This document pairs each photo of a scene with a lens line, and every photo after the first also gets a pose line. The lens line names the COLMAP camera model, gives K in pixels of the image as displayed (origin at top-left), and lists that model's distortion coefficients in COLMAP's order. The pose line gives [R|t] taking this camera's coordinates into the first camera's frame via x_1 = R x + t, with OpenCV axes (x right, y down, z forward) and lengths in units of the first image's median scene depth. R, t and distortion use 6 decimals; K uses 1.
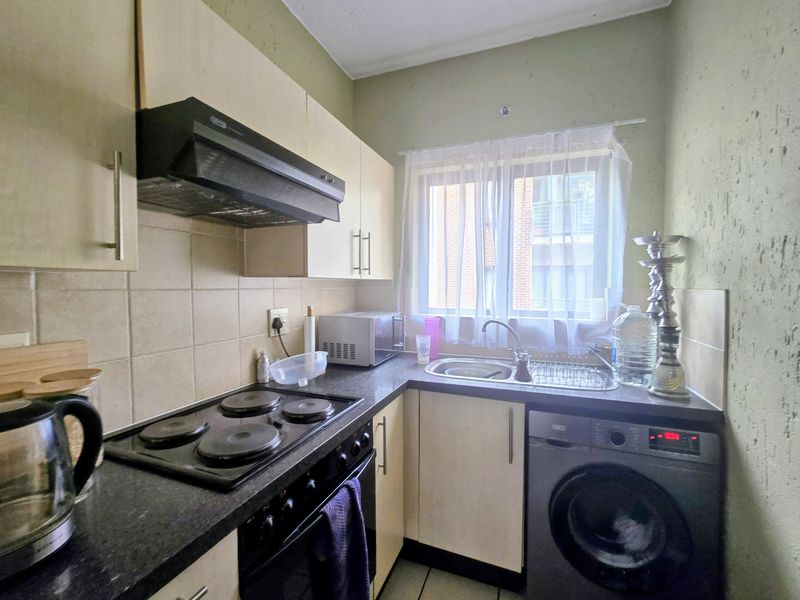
lens RADIAL K [[335.7, 0, 399.0], [0, 335.7, 295.6], [0, 0, 1]] dist [-0.001066, -0.000545]
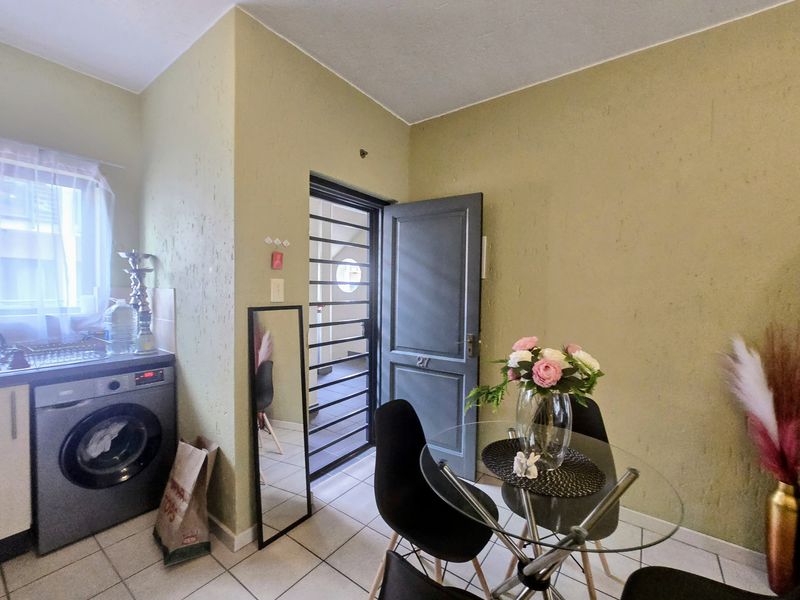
lens RADIAL K [[335.7, 0, 399.0], [0, 335.7, 295.6], [0, 0, 1]] dist [-0.001066, -0.000545]
pose [[0.238301, -0.018971, 0.971006, -0.461110], [0.020252, 0.999689, 0.014561, 0.017676], [-0.970980, 0.016195, 0.238611, -0.563557]]
